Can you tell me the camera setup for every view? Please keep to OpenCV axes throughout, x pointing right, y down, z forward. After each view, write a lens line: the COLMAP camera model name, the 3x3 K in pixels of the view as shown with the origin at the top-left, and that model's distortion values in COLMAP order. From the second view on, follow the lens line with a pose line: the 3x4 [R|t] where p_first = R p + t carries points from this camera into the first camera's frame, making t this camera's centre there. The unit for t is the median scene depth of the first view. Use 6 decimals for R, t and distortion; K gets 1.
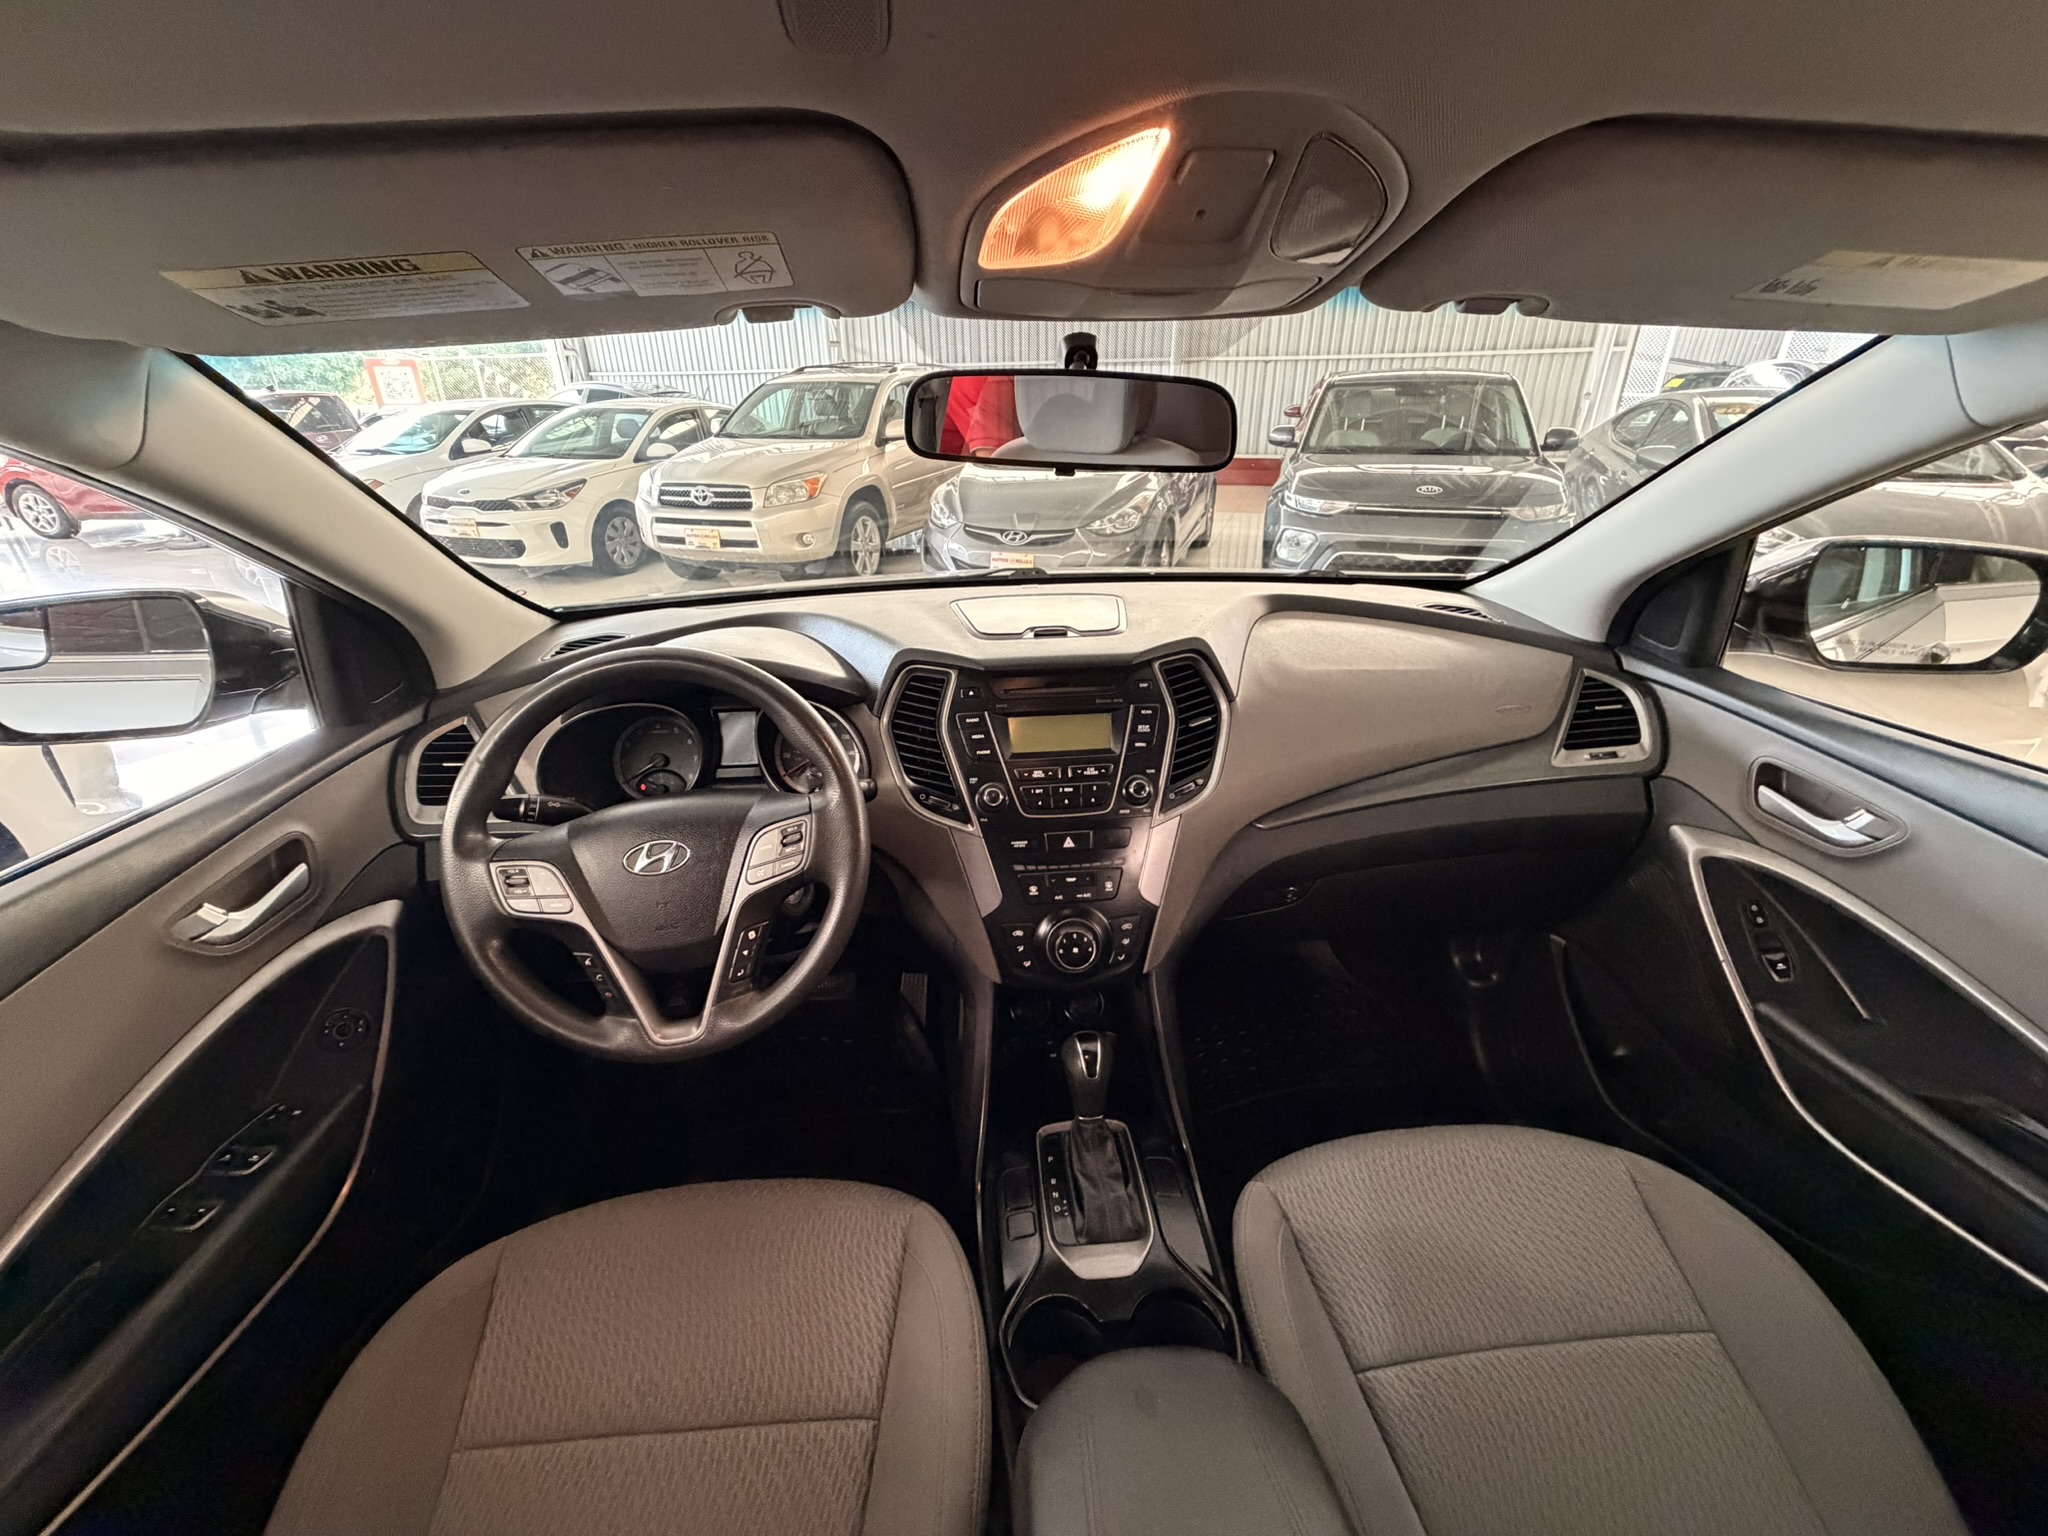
lens RADIAL K [[815.3, 0, 998.0], [0, 815.3, 749.0], [0, 0, 1]] dist [-0.012132, -0.000144]
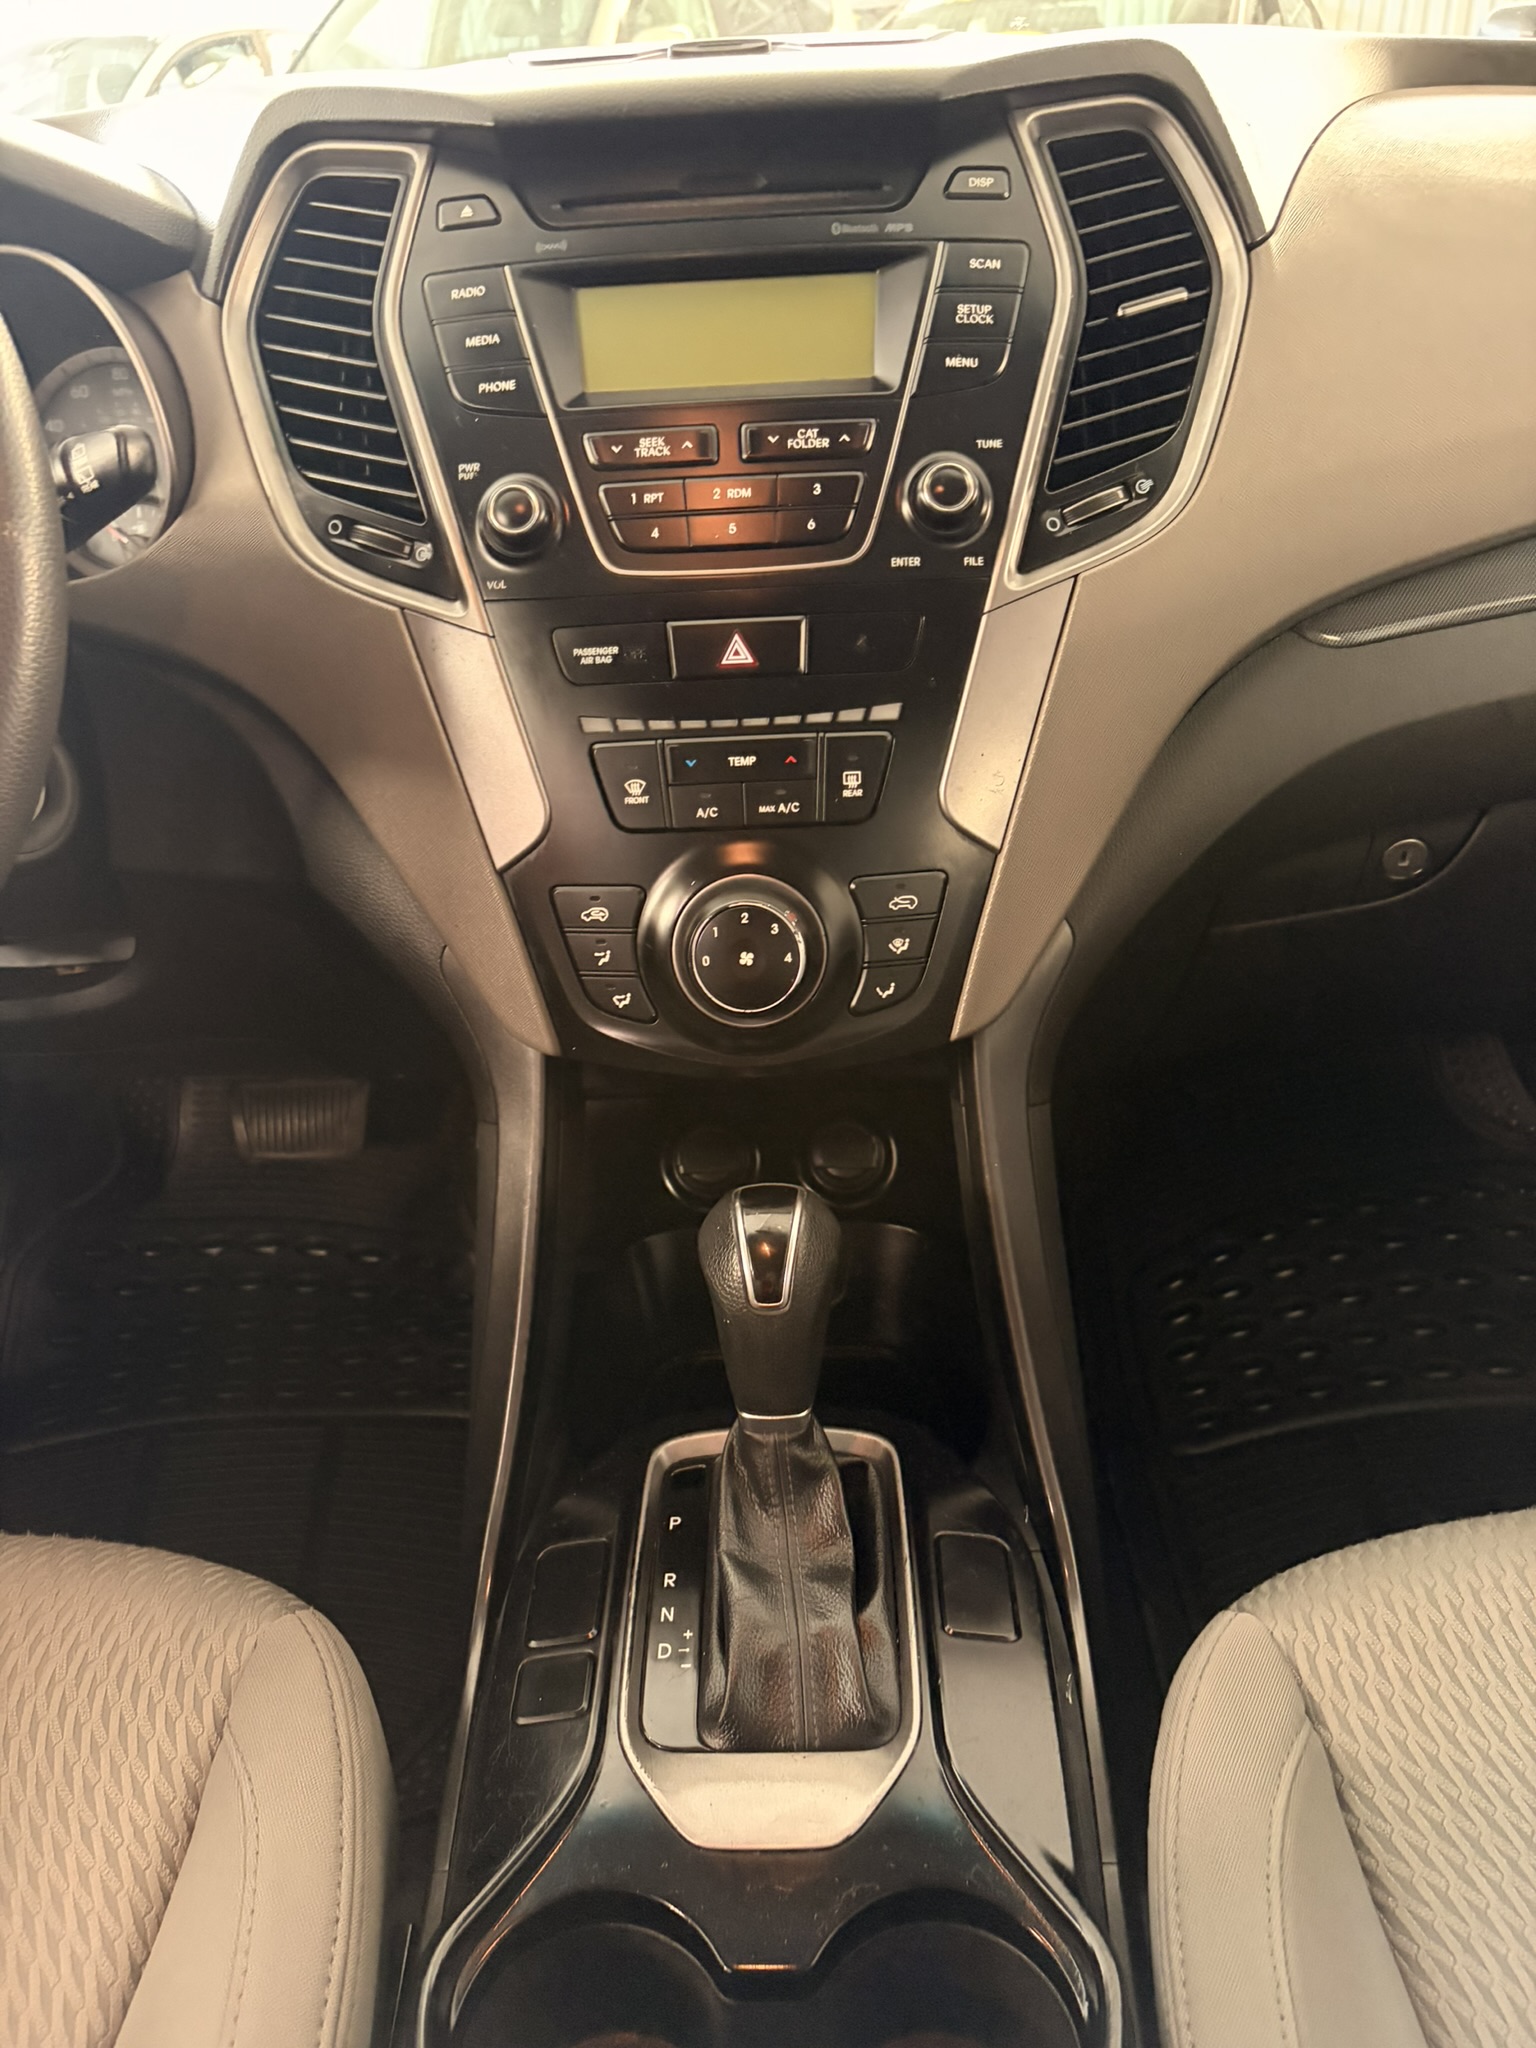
lens RADIAL K [[1549.0, 0, 768.0], [0, 1549.0, 1024.0], [0, 0, 1]] dist [0.009707, -0.000929]
pose [[0.995722, 0.024249, -0.089157, 0.162266], [-0.012082, 0.990832, 0.134558, 0.182651], [0.091603, -0.132905, 0.986887, 0.334585]]
